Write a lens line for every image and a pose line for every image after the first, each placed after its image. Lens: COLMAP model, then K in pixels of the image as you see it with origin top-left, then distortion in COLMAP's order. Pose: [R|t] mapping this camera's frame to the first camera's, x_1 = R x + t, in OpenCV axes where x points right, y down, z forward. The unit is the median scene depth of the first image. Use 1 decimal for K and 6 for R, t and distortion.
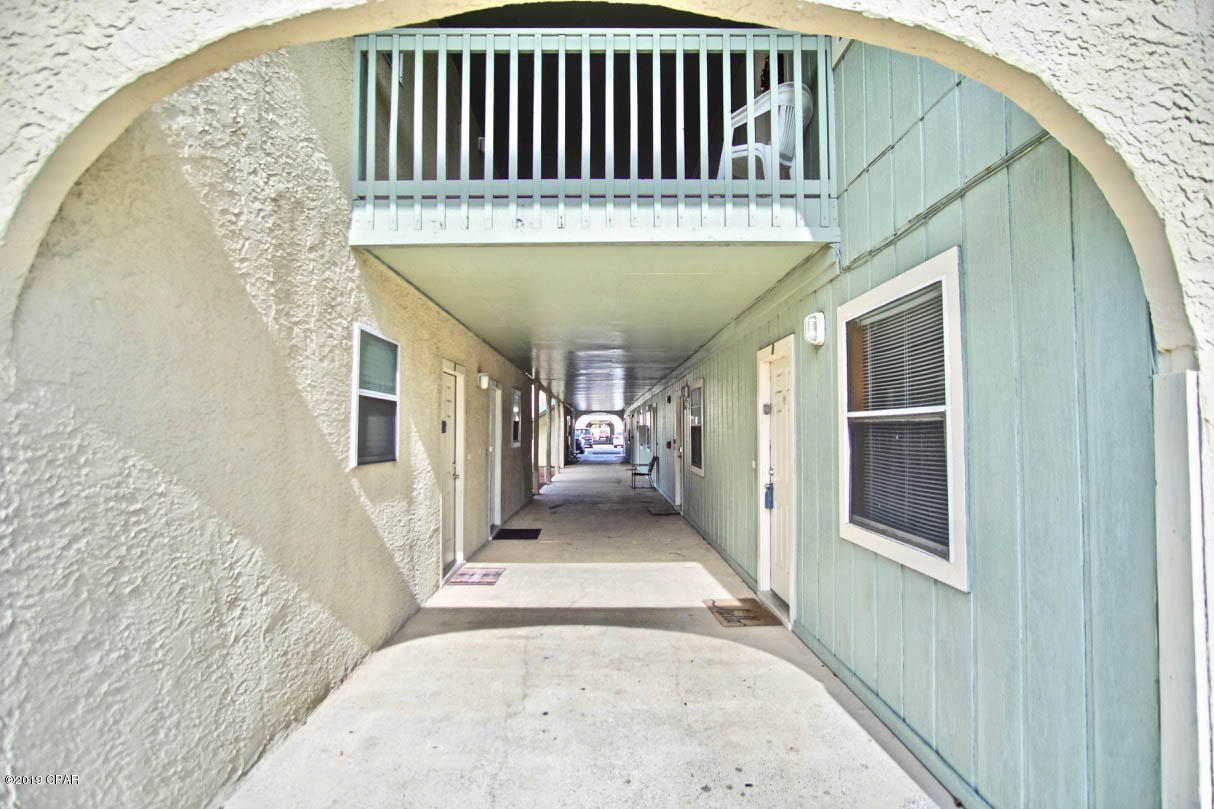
lens RADIAL K [[649.2, 0, 608.5], [0, 649.2, 398.2], [0, 0, 1]] dist [-0.030954, 0.000562]
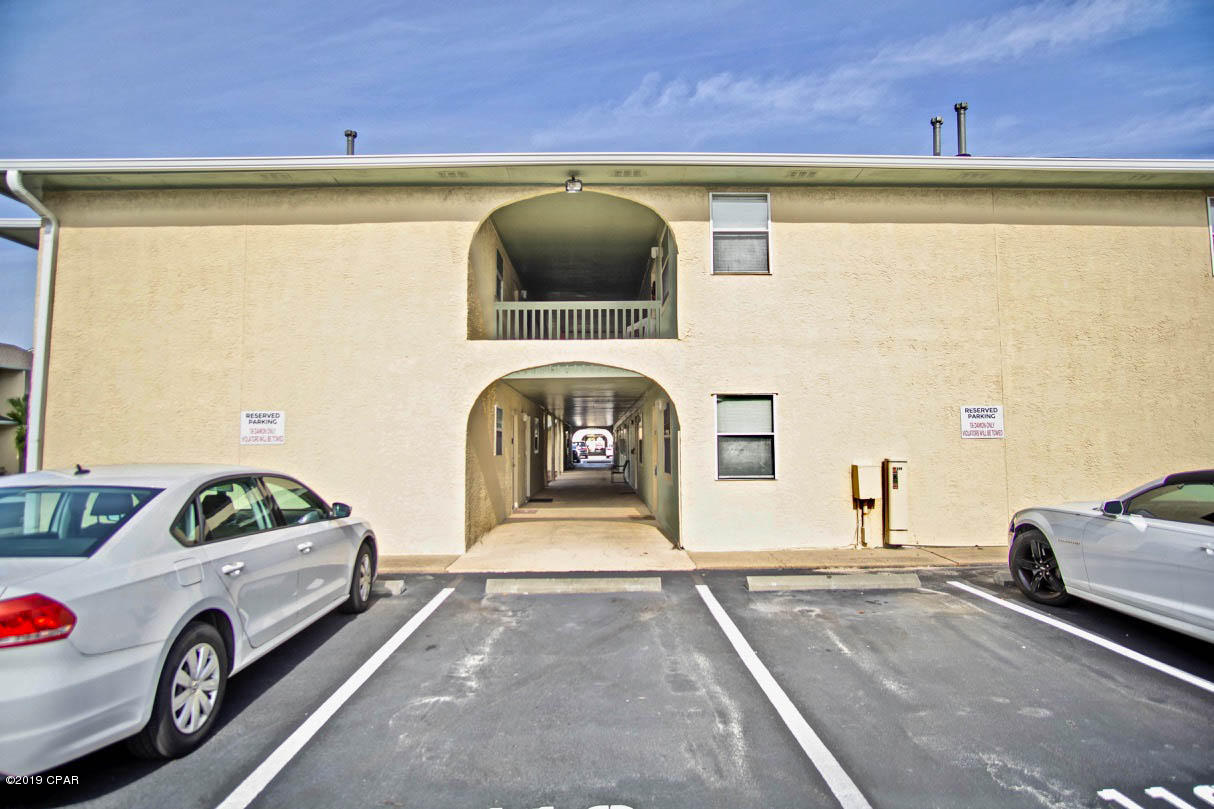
lens RADIAL K [[649.2, 0, 608.5], [0, 649.2, 398.2], [0, 0, 1]] dist [-0.030954, 0.000562]
pose [[0.999962, -0.007786, 0.003949, 0.018065], [0.007862, 0.999774, -0.019763, -0.014902], [-0.003794, 0.019793, 0.999797, -0.330661]]
